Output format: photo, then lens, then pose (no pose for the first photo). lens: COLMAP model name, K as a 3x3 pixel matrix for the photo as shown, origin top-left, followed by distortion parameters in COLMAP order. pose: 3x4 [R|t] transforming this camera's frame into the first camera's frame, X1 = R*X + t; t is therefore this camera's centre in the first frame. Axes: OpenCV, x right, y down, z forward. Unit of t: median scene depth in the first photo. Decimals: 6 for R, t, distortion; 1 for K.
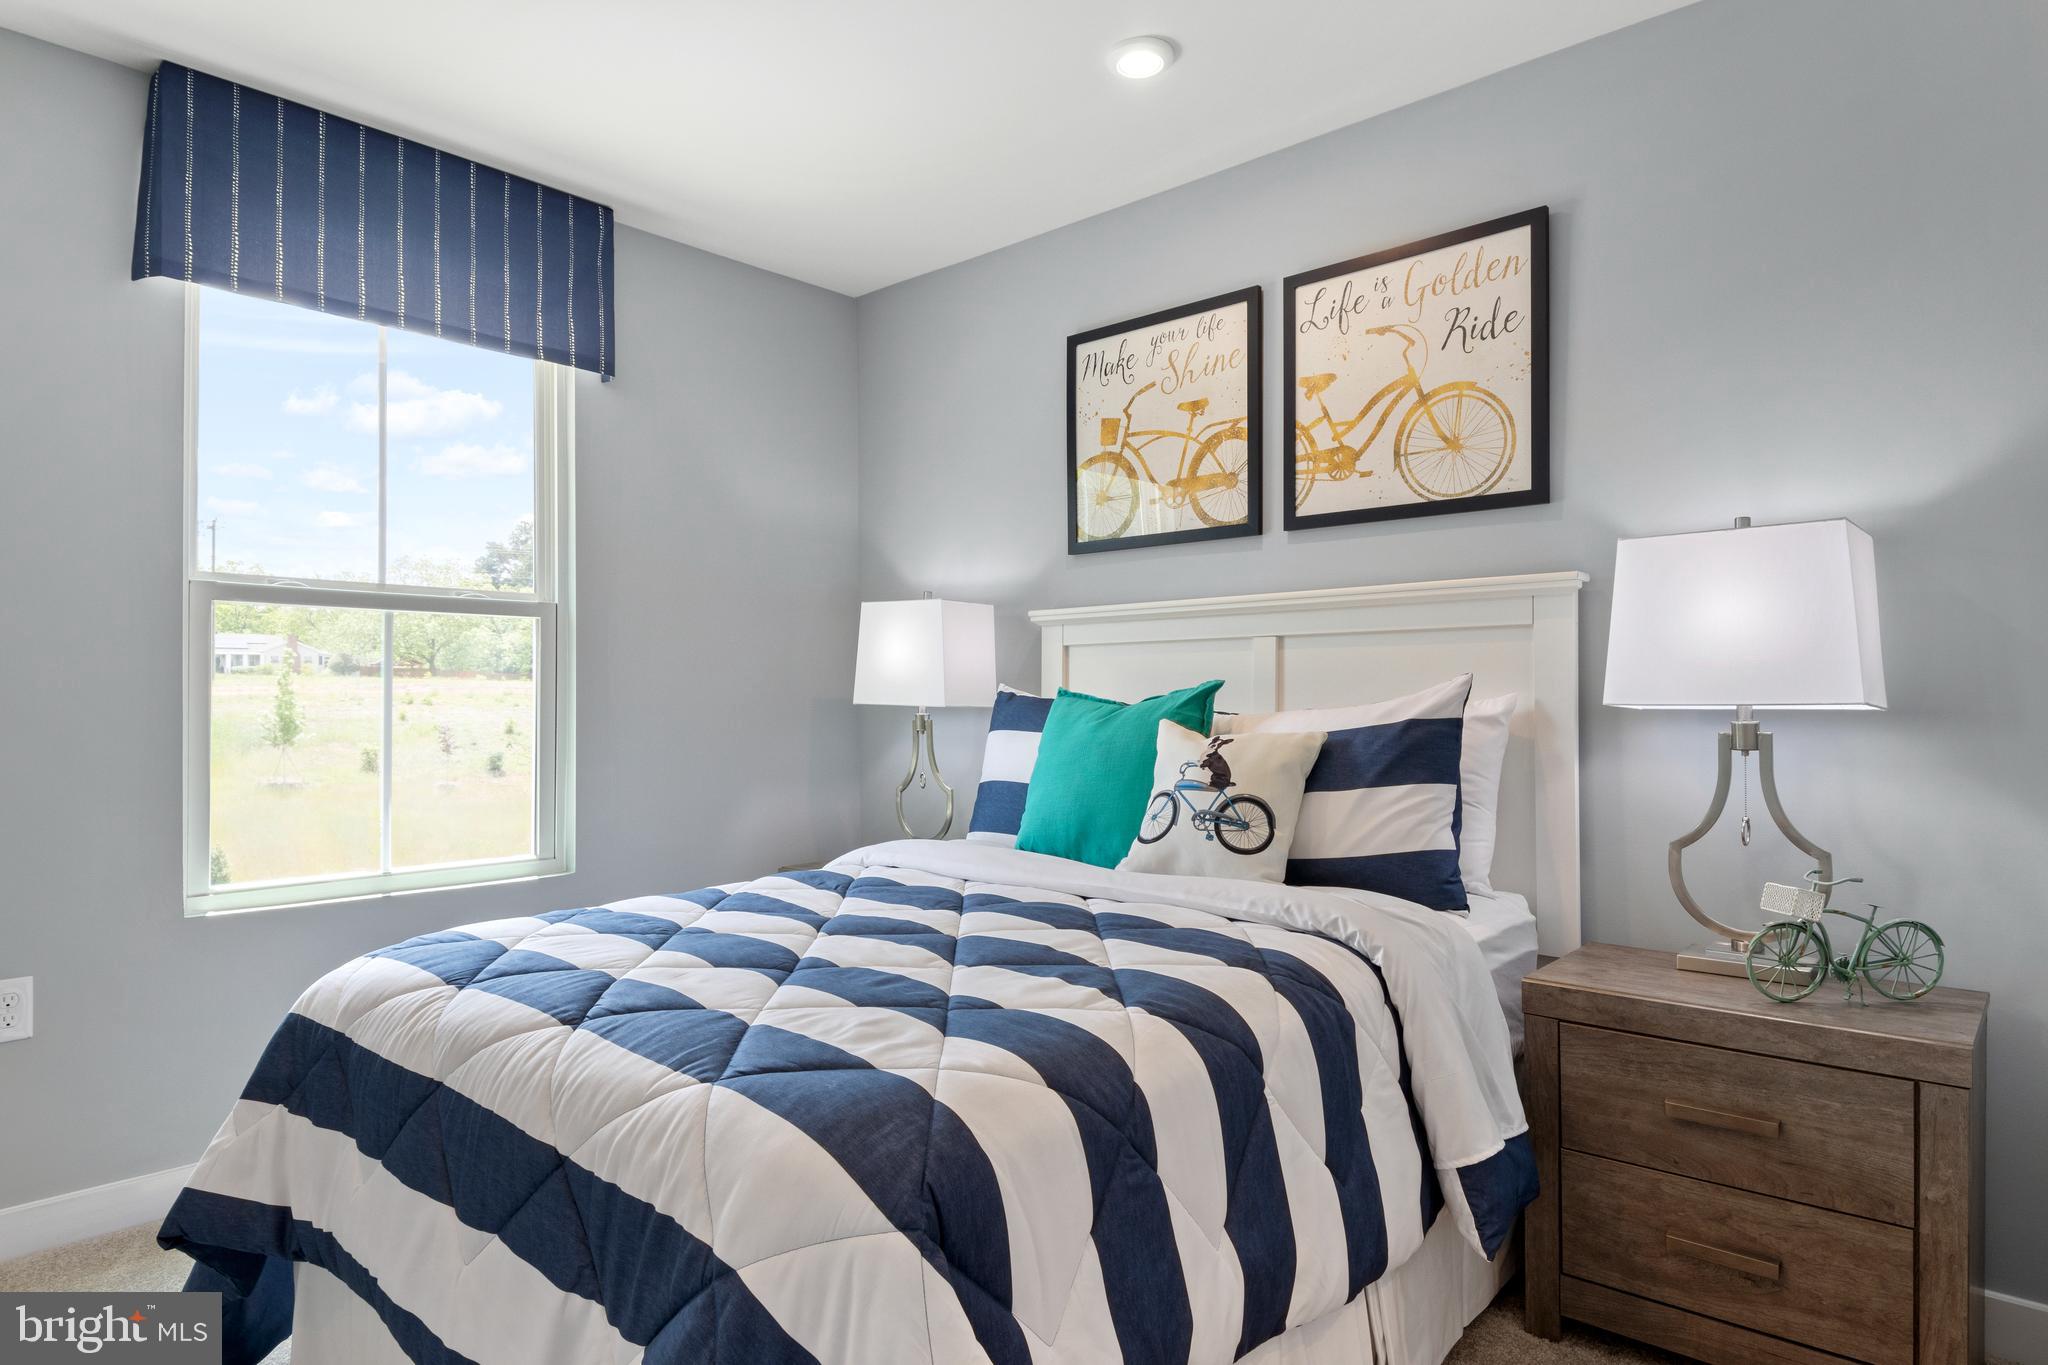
lens RADIAL K [[1164.1, 0, 1020.4], [0, 1164.1, 686.7], [0, 0, 1]] dist [0.012870, -0.013640]
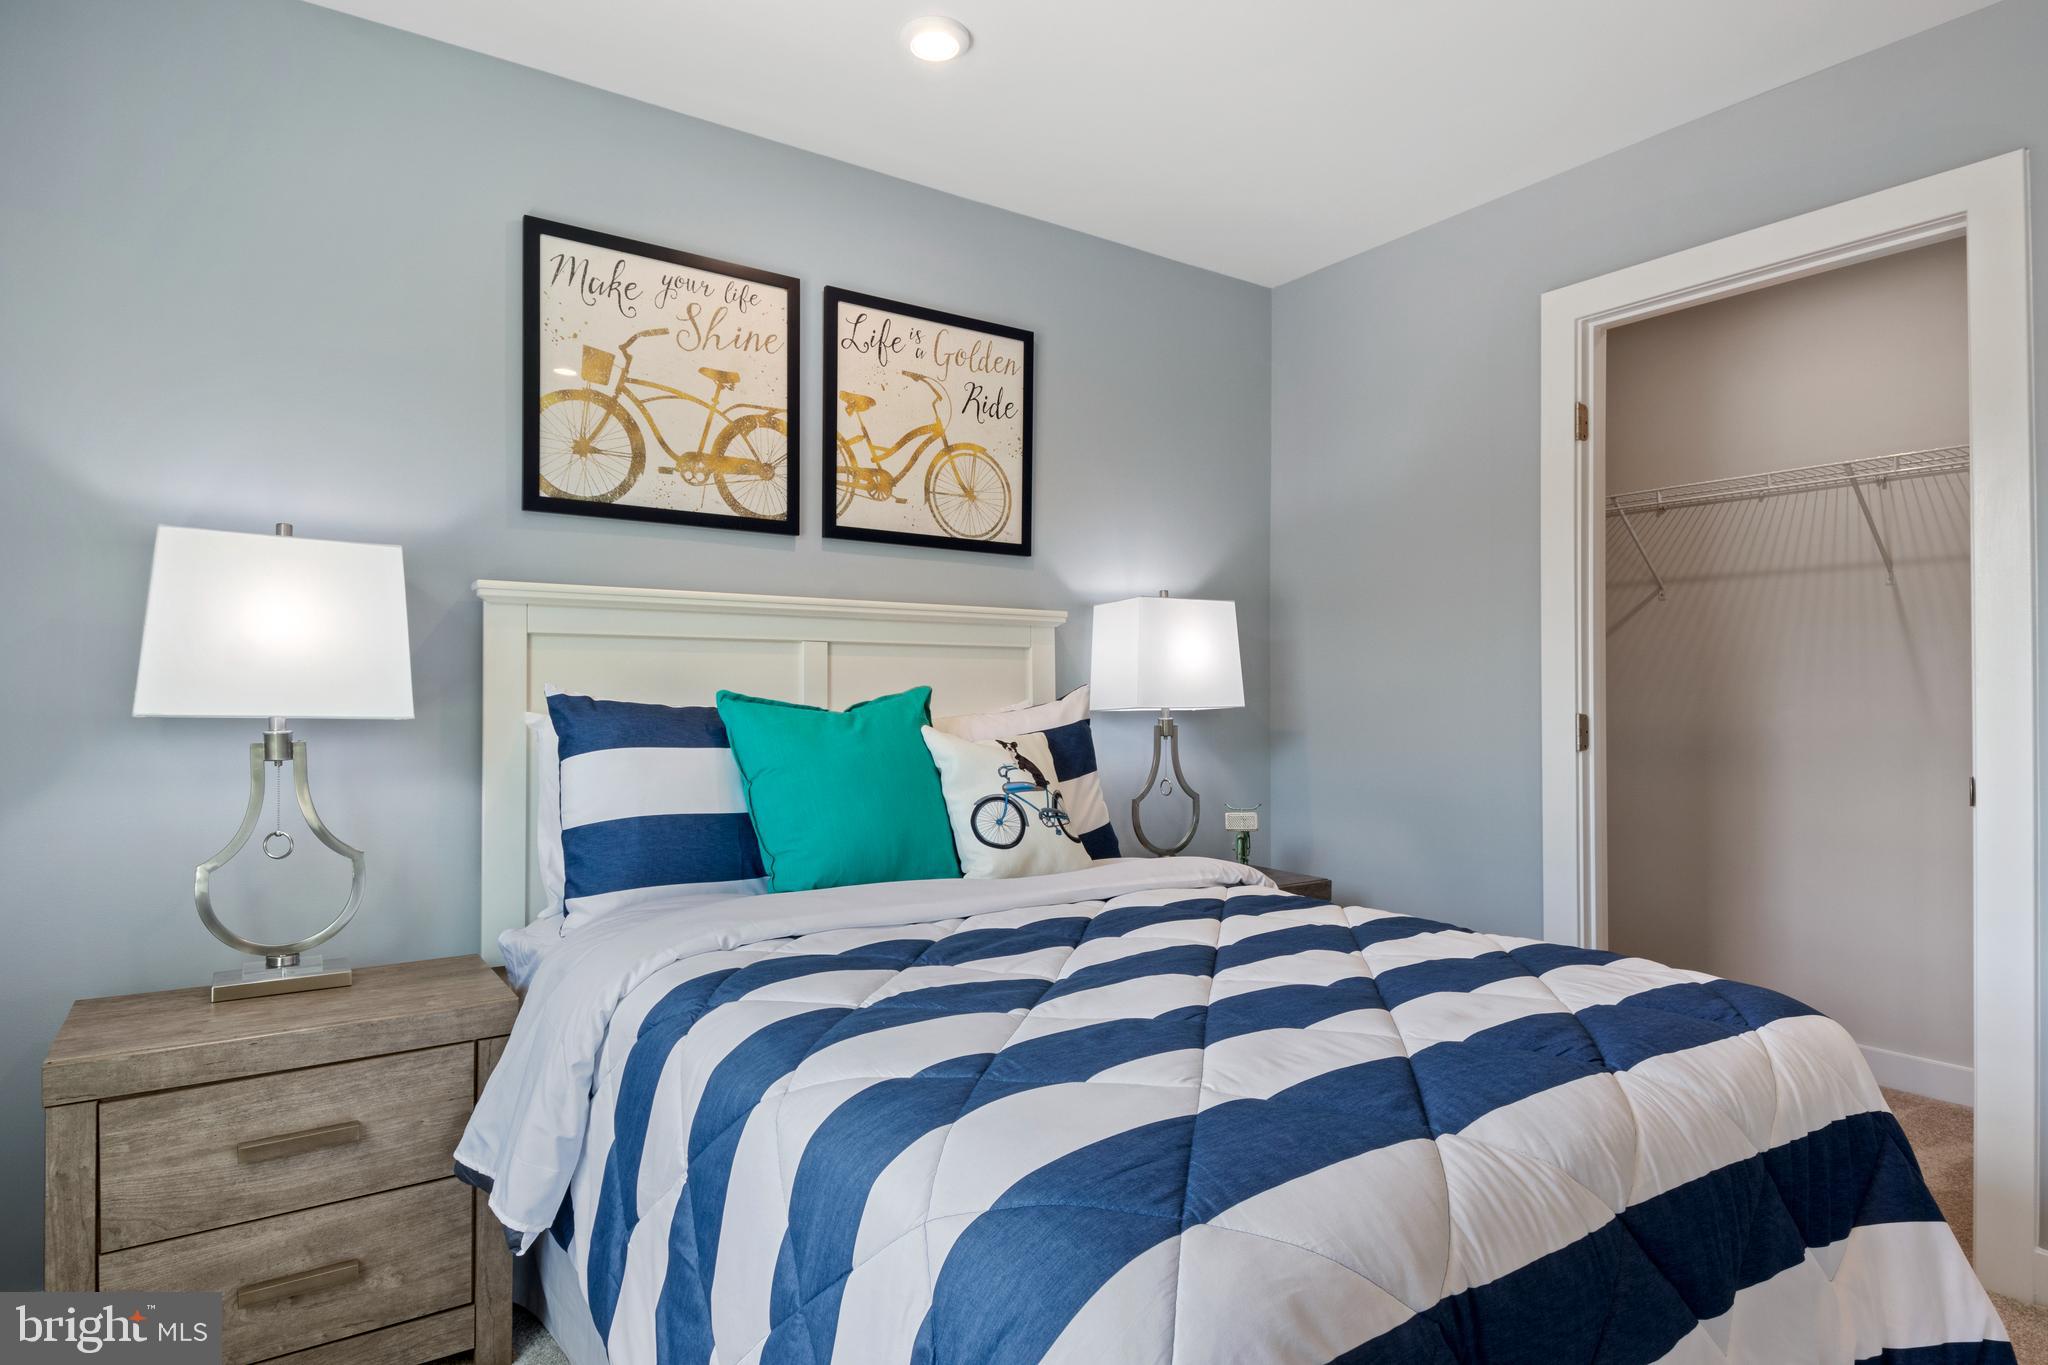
lens RADIAL K [[1127.3, 0, 1008.0], [0, 1127.3, 676.8], [0, 0, 1]] dist [0.022875, -0.002111]
pose [[0.227085, 0.024879, 0.973557, -0.808073], [-0.007795, 0.999688, -0.023728, 0.009433], [-0.973844, -0.002200, 0.227208, 0.747111]]
